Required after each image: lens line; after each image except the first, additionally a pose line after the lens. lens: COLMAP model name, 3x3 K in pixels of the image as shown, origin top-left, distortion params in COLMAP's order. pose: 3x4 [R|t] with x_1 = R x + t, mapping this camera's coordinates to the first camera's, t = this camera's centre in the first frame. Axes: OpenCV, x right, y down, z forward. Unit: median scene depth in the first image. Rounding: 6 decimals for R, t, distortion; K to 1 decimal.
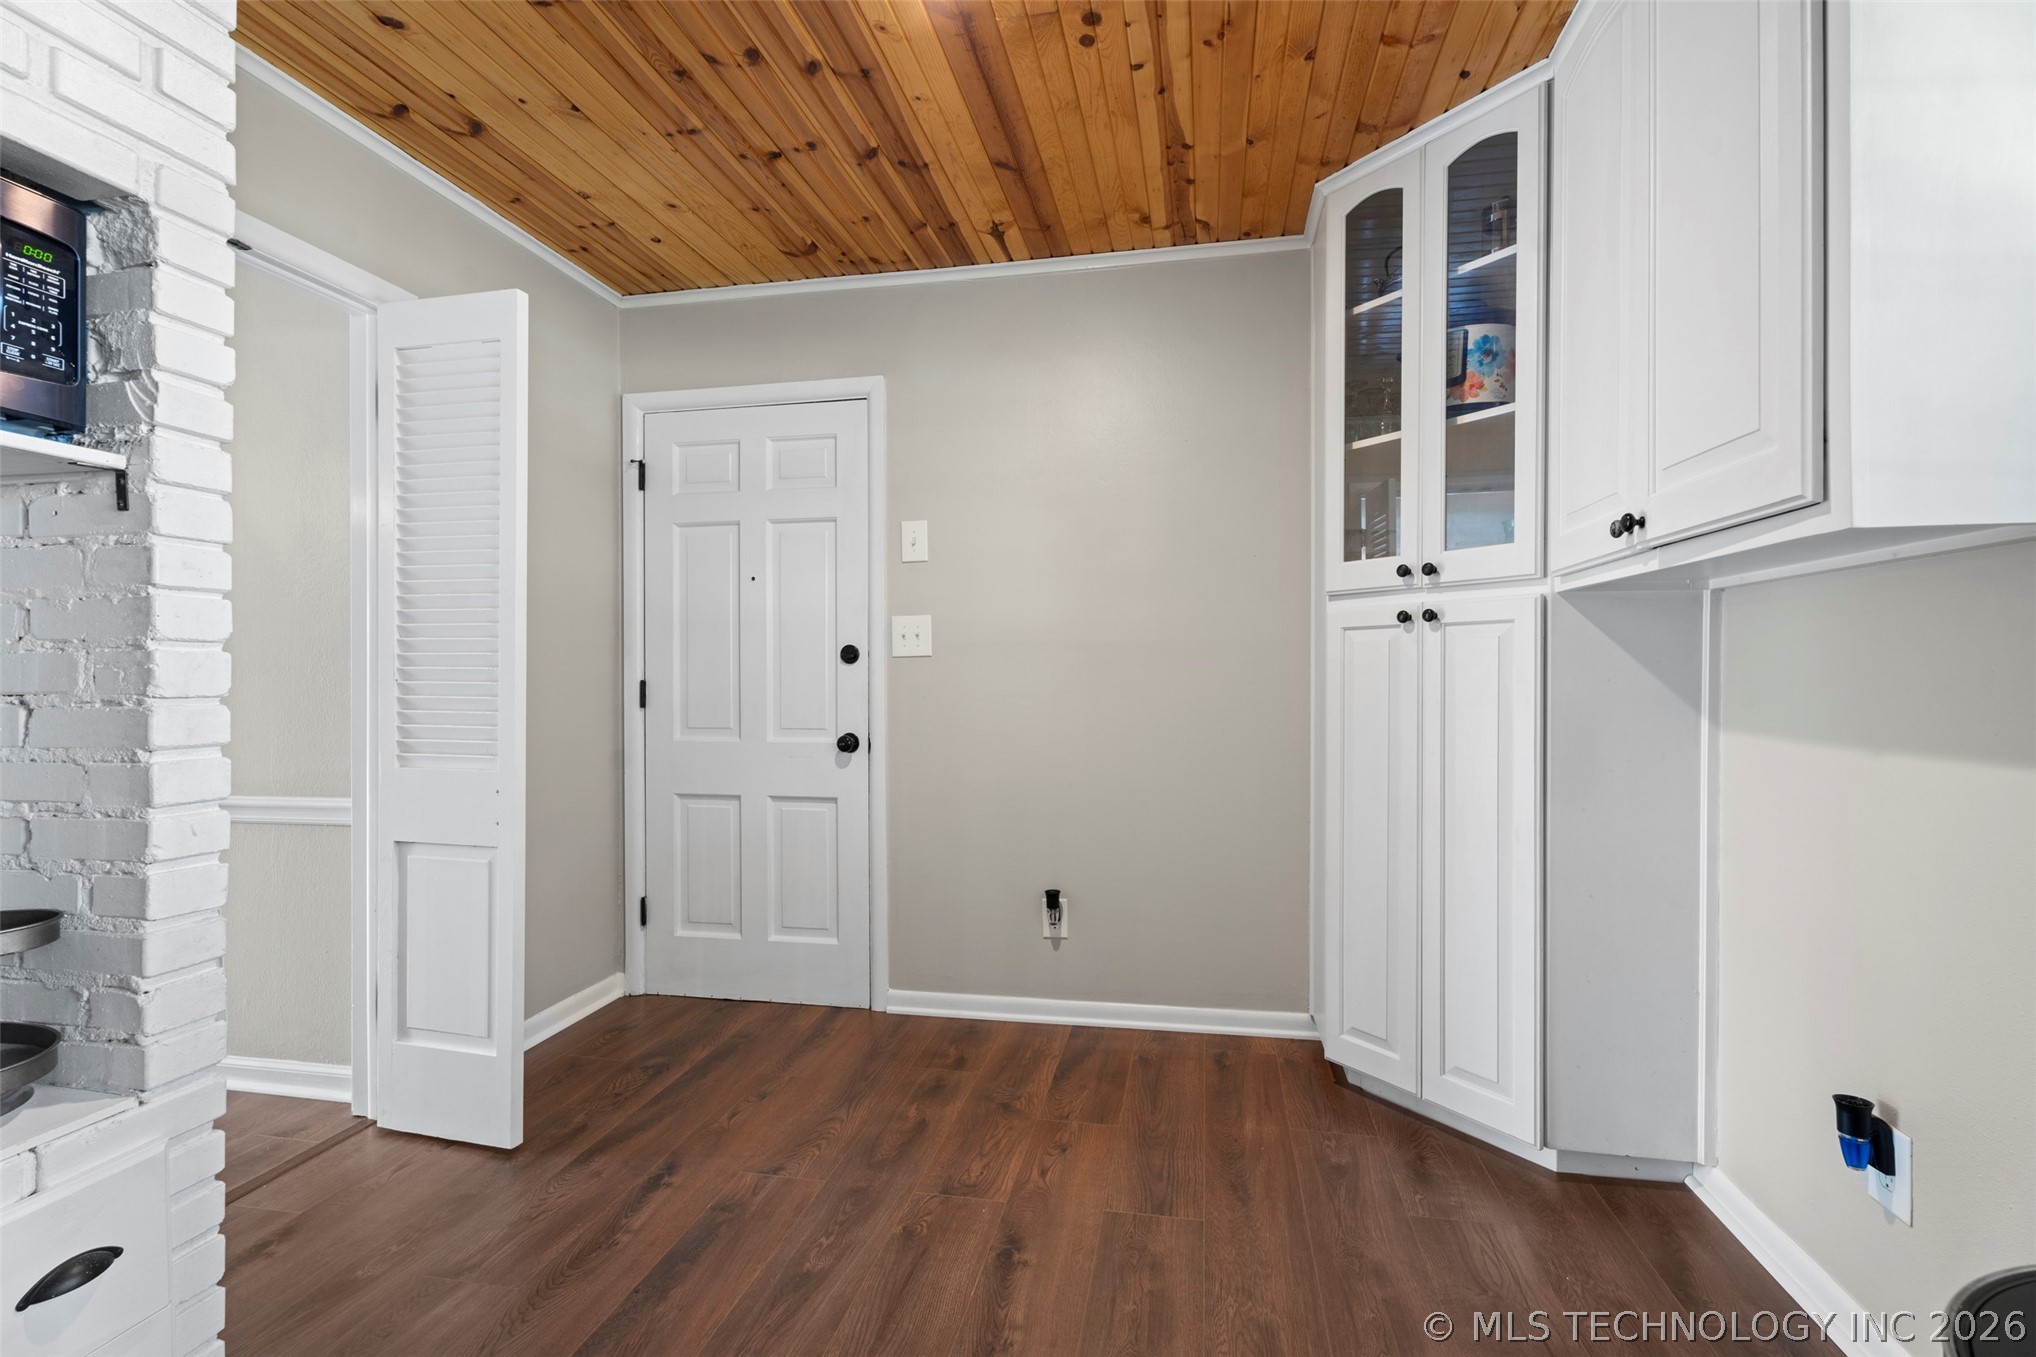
lens RADIAL K [[906.0, 0, 1030.4], [0, 906.0, 680.6], [0, 0, 1]] dist [0.003500, 0.000119]
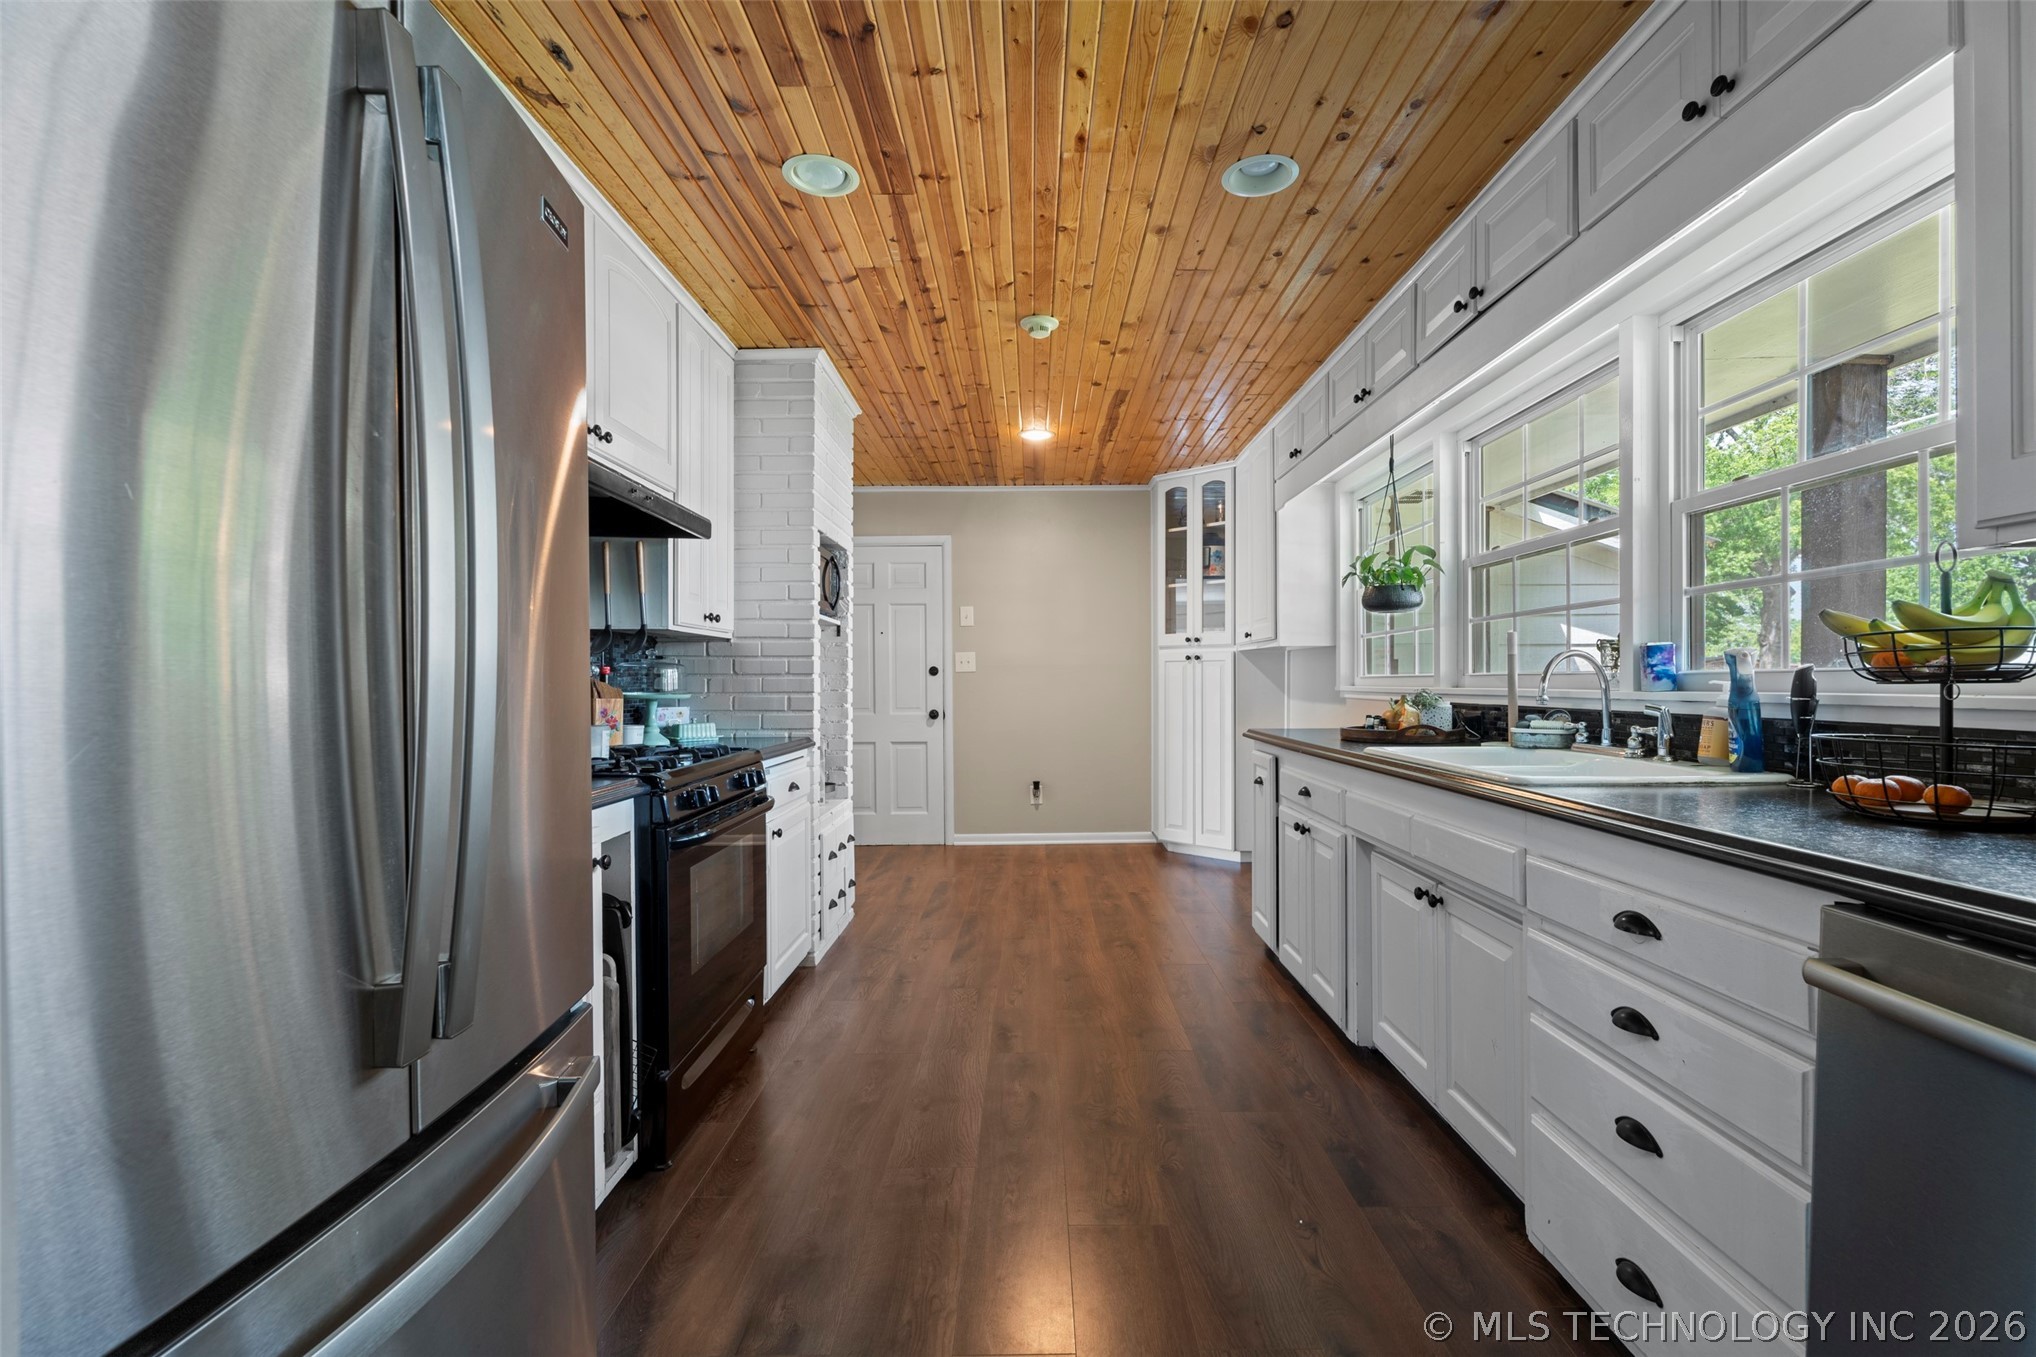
lens RADIAL K [[906.0, 0, 1030.4], [0, 906.0, 680.6], [0, 0, 1]] dist [0.003500, 0.000119]
pose [[0.982542, -0.004036, 0.185996, -0.415241], [0.004876, 0.999980, -0.004057, 0.002310], [-0.185975, 0.004893, 0.982542, -1.185213]]
